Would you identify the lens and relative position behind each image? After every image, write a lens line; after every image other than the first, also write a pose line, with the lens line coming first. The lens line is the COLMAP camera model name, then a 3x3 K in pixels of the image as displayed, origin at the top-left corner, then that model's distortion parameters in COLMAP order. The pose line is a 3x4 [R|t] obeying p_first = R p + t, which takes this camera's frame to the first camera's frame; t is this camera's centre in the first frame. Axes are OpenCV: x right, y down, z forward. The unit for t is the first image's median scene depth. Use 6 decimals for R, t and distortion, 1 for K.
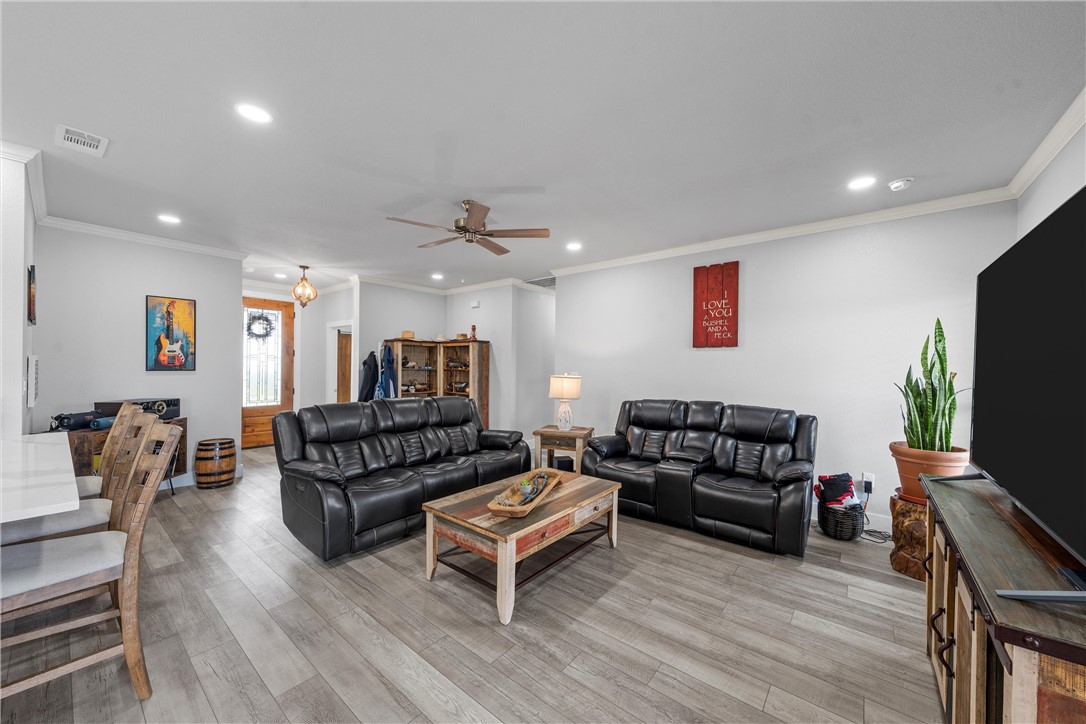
lens RADIAL K [[398.0, 0, 544.3], [0, 398.0, 369.3], [0, 0, 1]] dist [-0.003980, 0.000036]
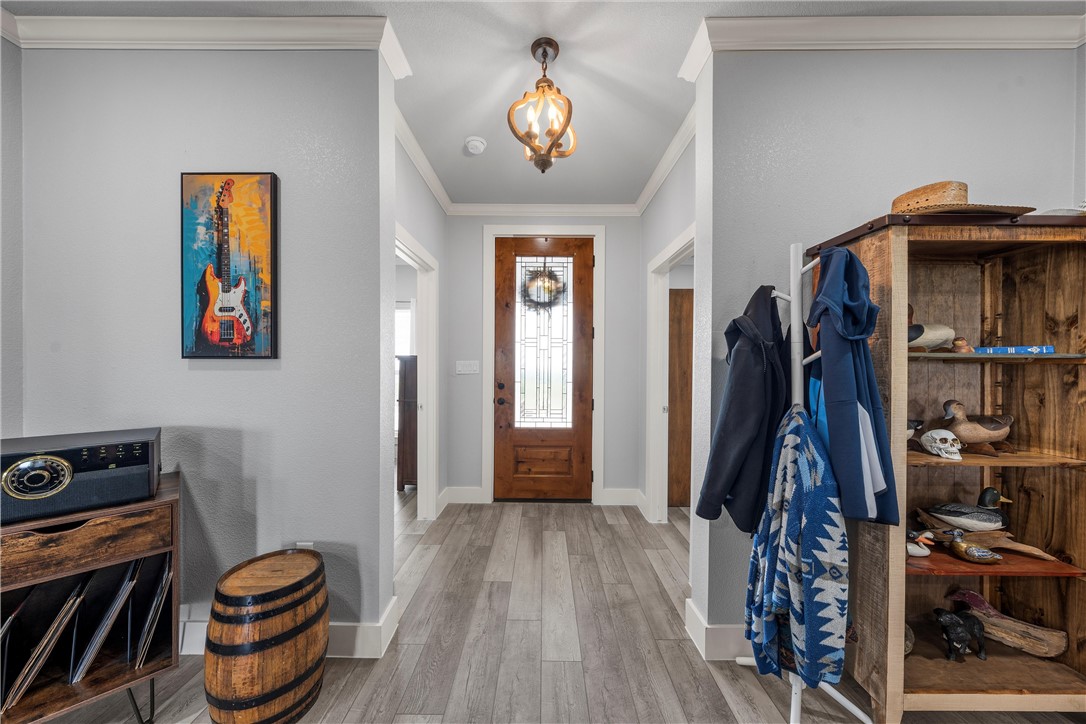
lens RADIAL K [[361.2, 0, 540.2], [0, 361.2, 365.5], [0, 0, 1]] dist [0.000175, 0.000014]
pose [[0.620287, -0.003904, -0.784365, -0.343690], [-0.005312, 0.999944, -0.009178, 0.008823], [0.784357, 0.009860, 0.620232, 0.751406]]
